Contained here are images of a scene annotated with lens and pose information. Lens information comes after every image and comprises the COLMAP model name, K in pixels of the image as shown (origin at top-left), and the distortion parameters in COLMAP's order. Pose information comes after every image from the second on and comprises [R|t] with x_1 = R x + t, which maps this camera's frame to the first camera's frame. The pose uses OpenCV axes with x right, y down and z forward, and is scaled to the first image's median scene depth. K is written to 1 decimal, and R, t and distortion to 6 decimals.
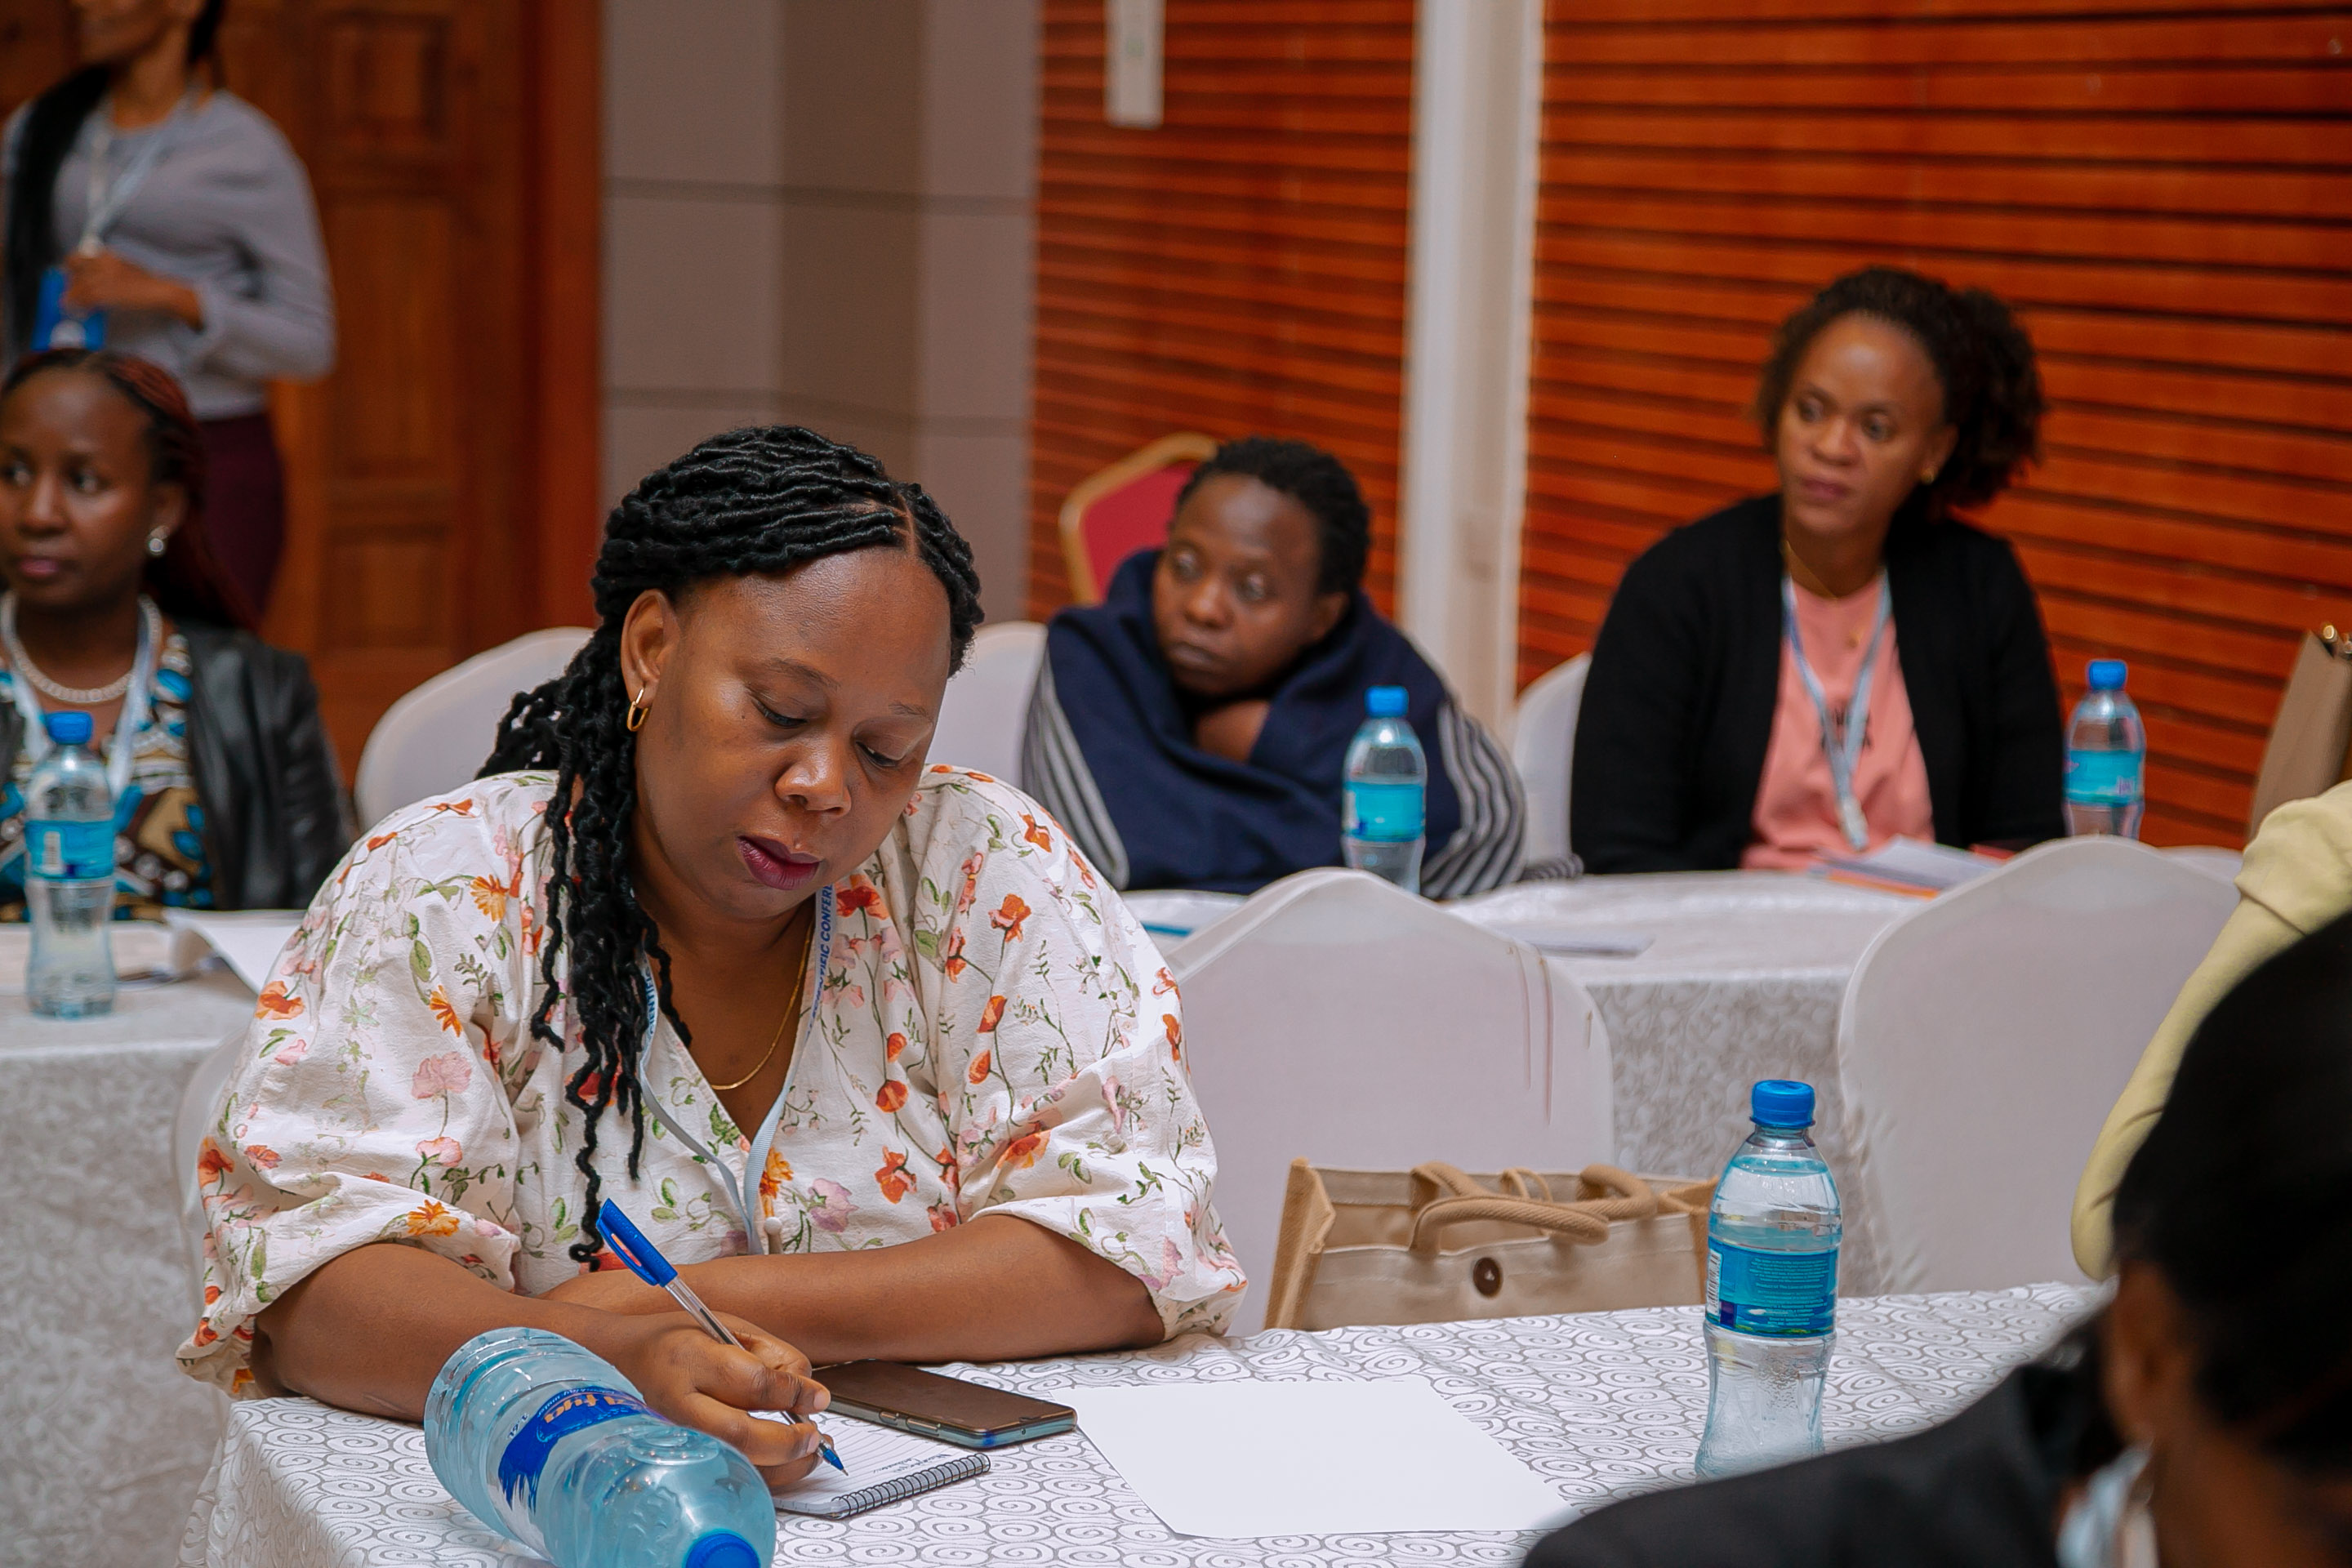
lens RADIAL K [[5382.2, 0, 1145.1], [0, 5382.2, 863.6], [0, 0, 1]] dist [0.450685, 0.000000]
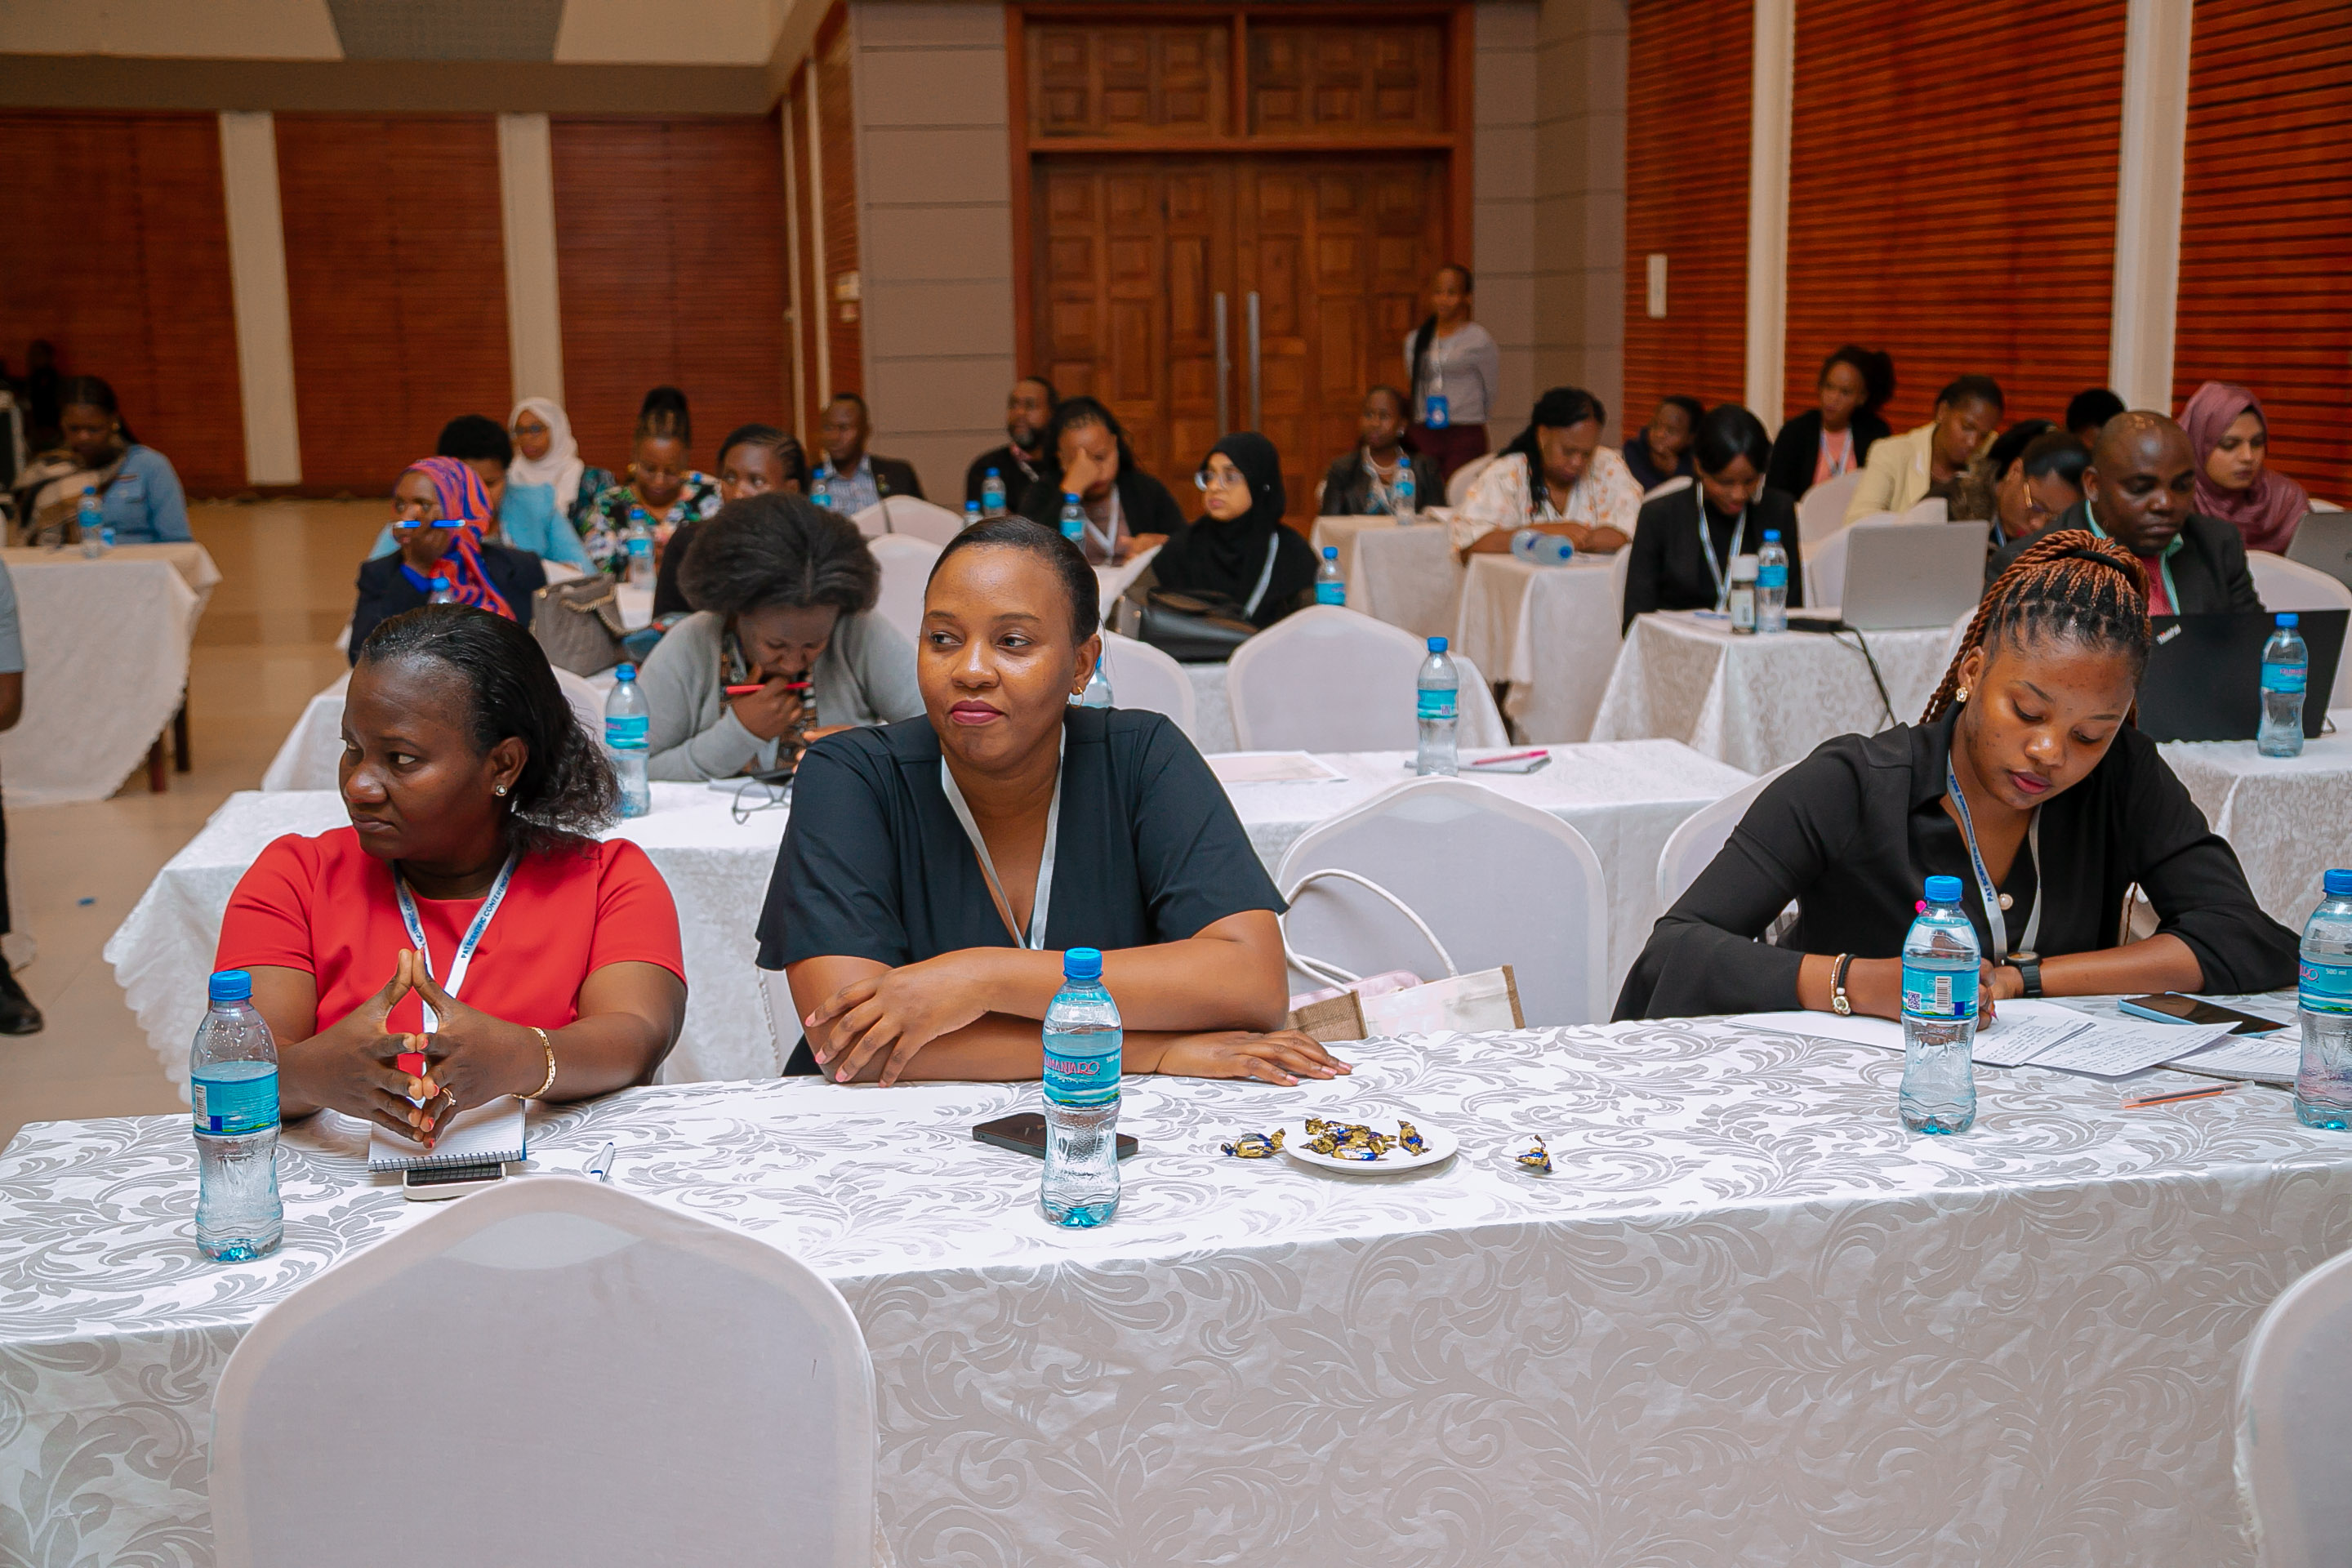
lens RADIAL K [[2999.1, 0, 1169.9], [0, 2999.1, 782.1], [0, 0, 1]] dist [0.125405, 0.000000]
pose [[0.984501, -0.018097, -0.174442, 0.023613], [0.020712, 0.999699, 0.013183, 0.111010], [0.174151, -0.016592, 0.984579, -0.825970]]
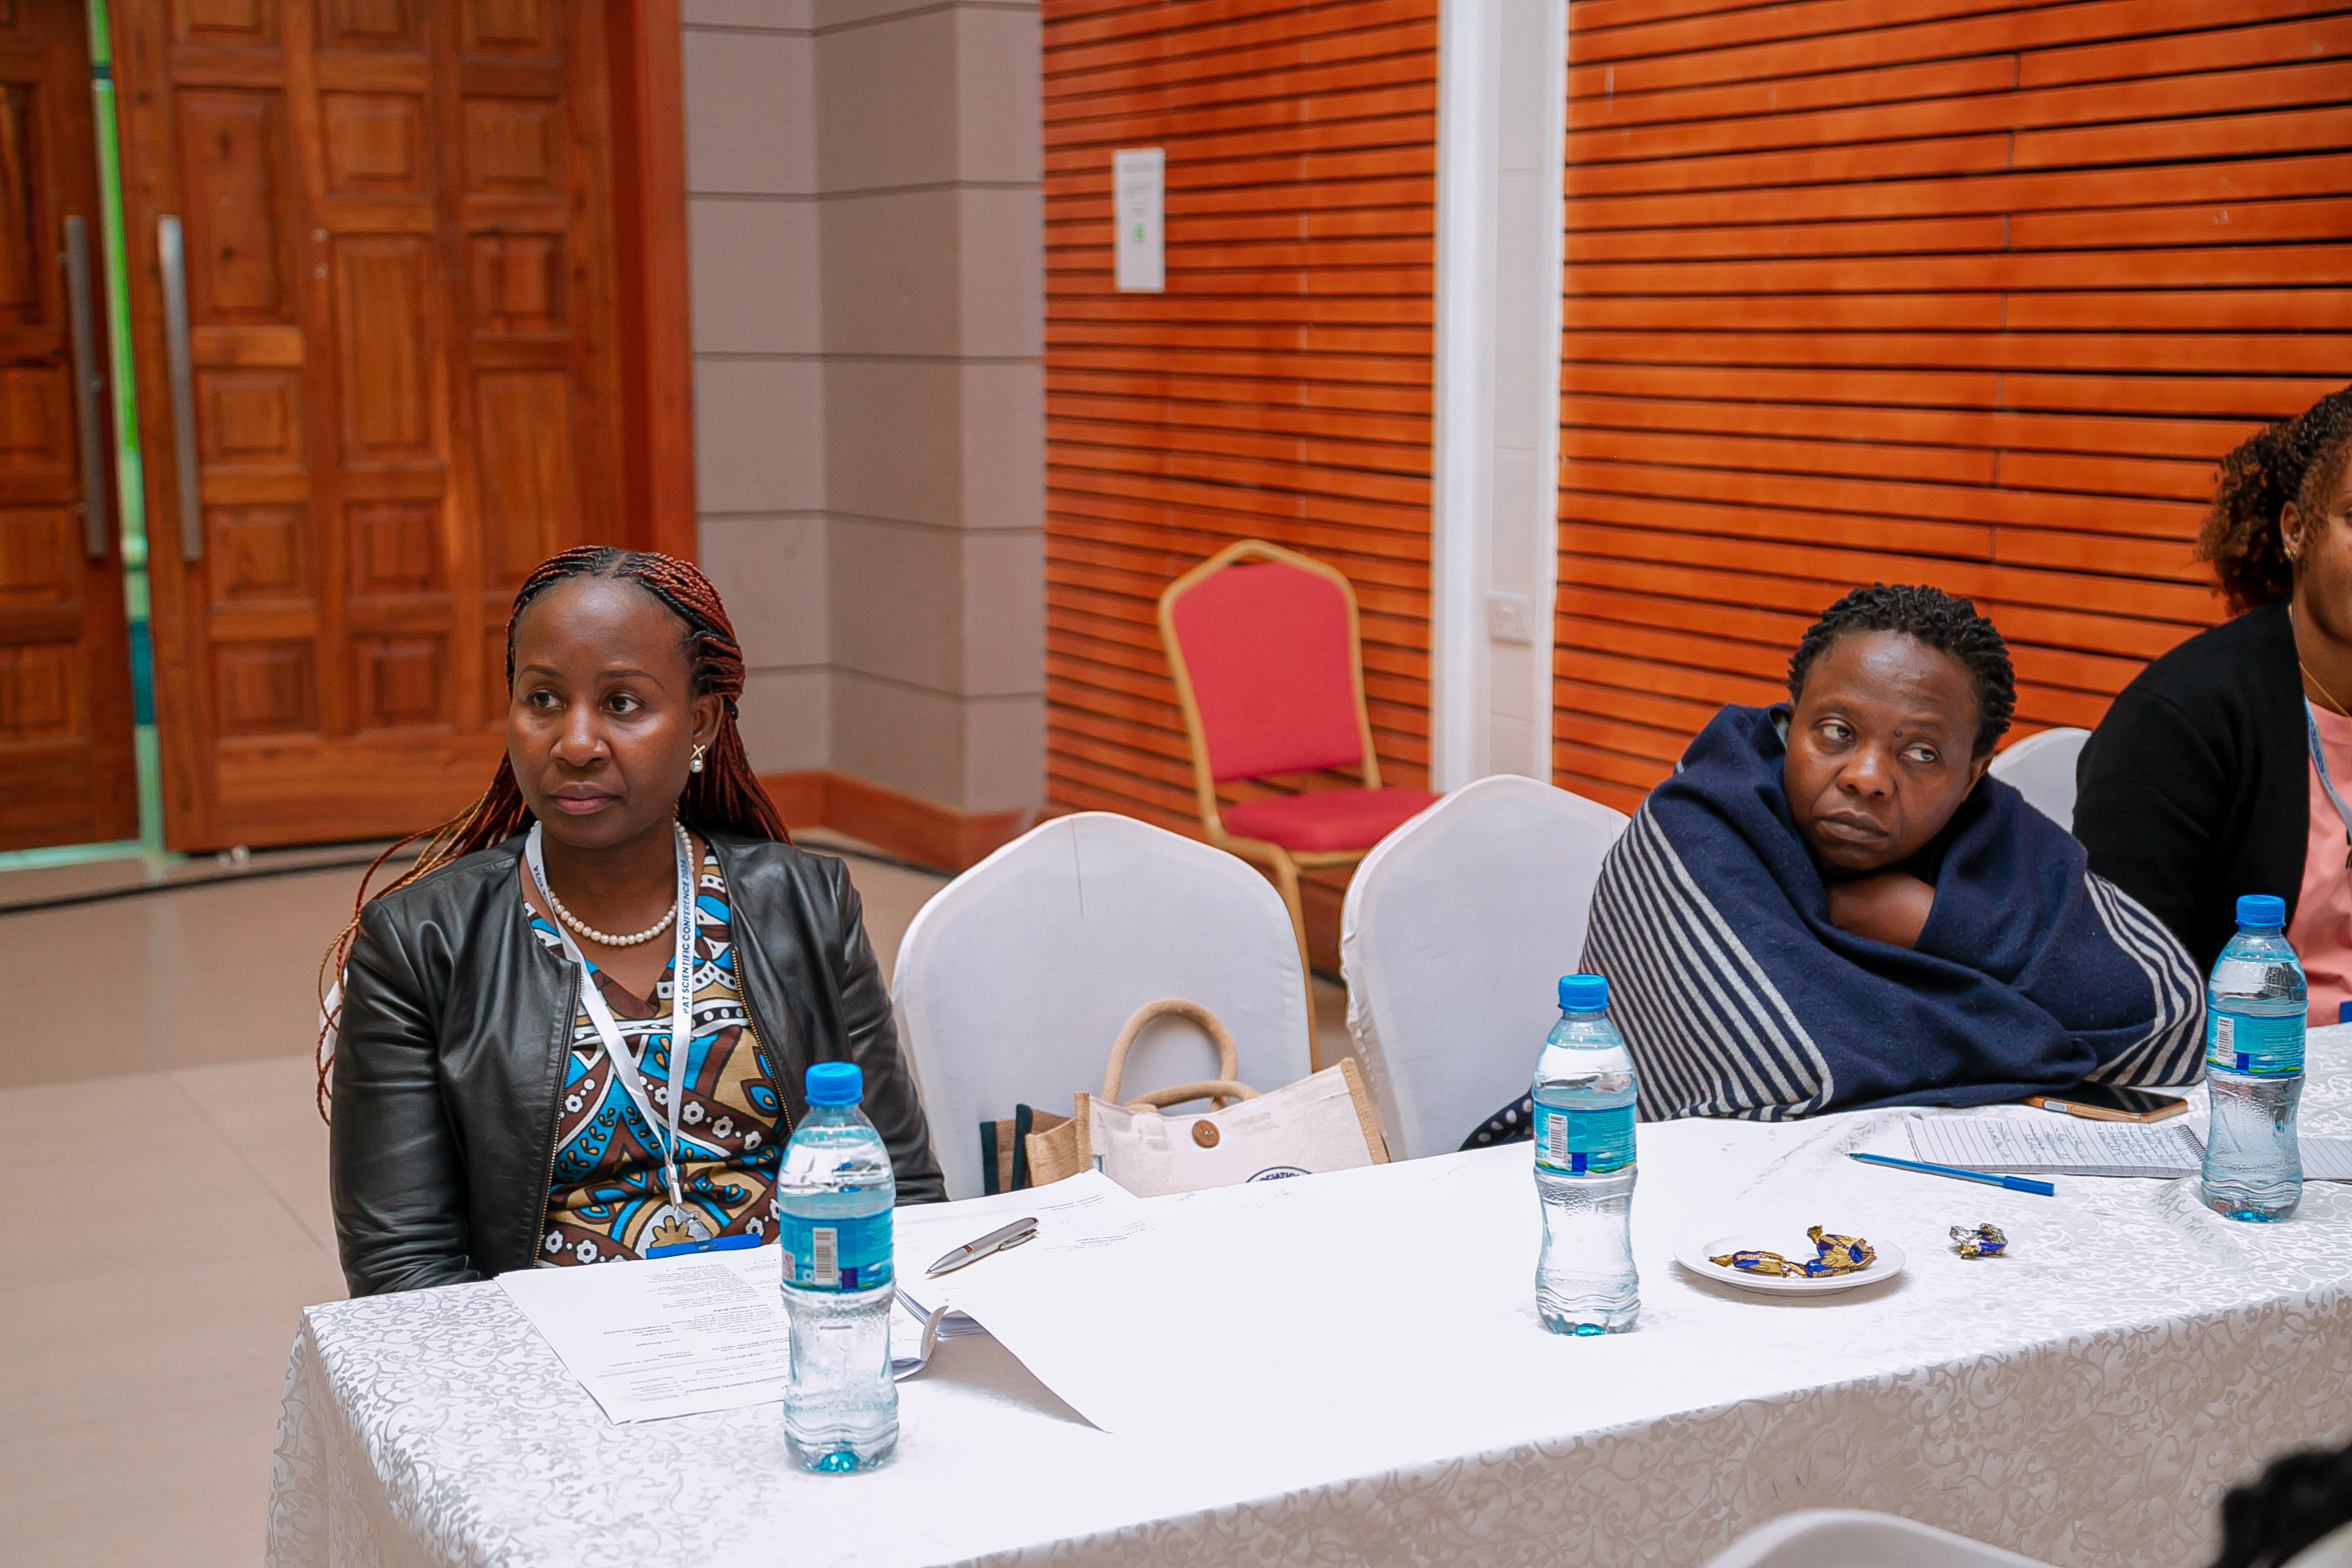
lens RADIAL K [[3250.1, 0, 1170.8], [0, 3250.1, 792.7], [0, 0, 1]] dist [0.163999, 0.000000]
pose [[0.992615, -0.048187, 0.111322, -0.107830], [0.046761, 0.998788, 0.015387, -0.038209], [-0.111928, -0.010068, 0.993665, 0.297757]]
